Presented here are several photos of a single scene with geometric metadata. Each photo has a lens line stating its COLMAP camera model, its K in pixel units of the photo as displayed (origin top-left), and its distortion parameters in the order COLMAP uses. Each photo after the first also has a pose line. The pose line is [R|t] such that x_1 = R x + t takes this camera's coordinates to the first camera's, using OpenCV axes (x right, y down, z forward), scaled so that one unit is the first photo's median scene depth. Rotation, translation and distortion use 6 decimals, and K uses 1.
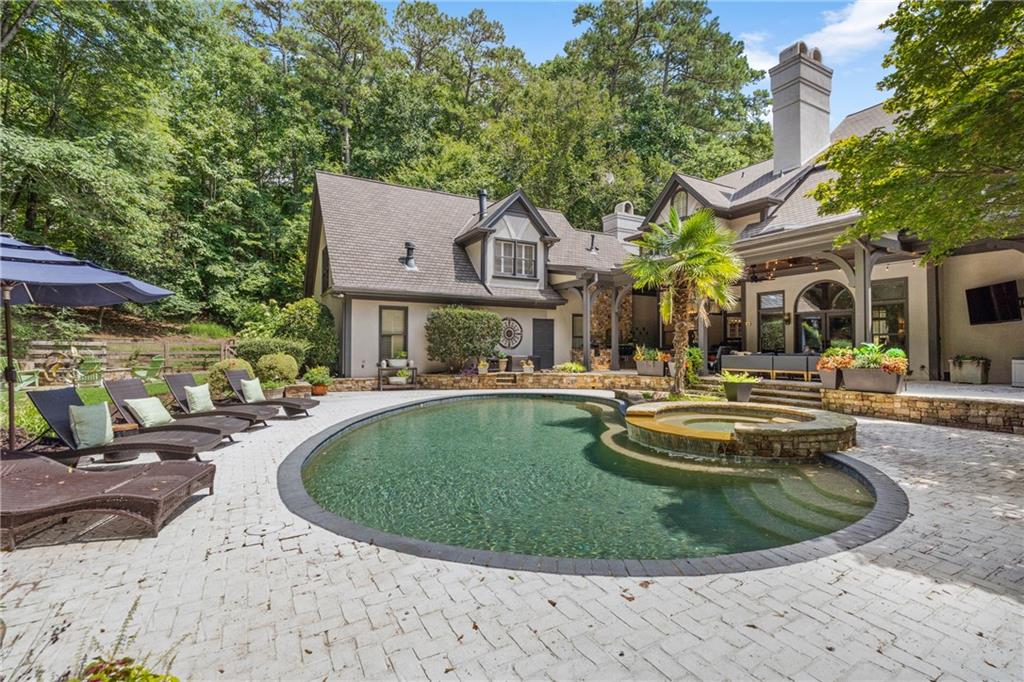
lens RADIAL K [[484.6, 0, 513.4], [0, 484.6, 337.9], [0, 0, 1]] dist [-0.001634, 0.000043]
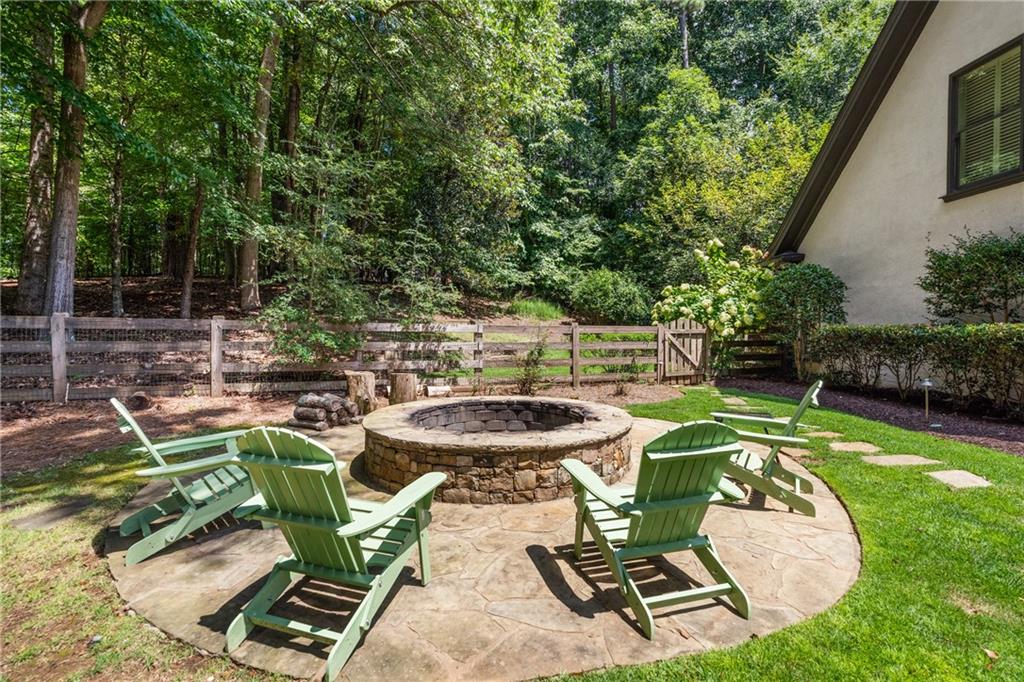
lens RADIAL K [[460.1, 0, 512.1], [0, 460.1, 340.1], [0, 0, 1]] dist [-0.000380, -0.000029]
pose [[0.899764, 0.007741, -0.436309, -0.338954], [0.010197, 0.999197, 0.038755, 0.003527], [0.436259, -0.039319, 0.898962, 0.331875]]
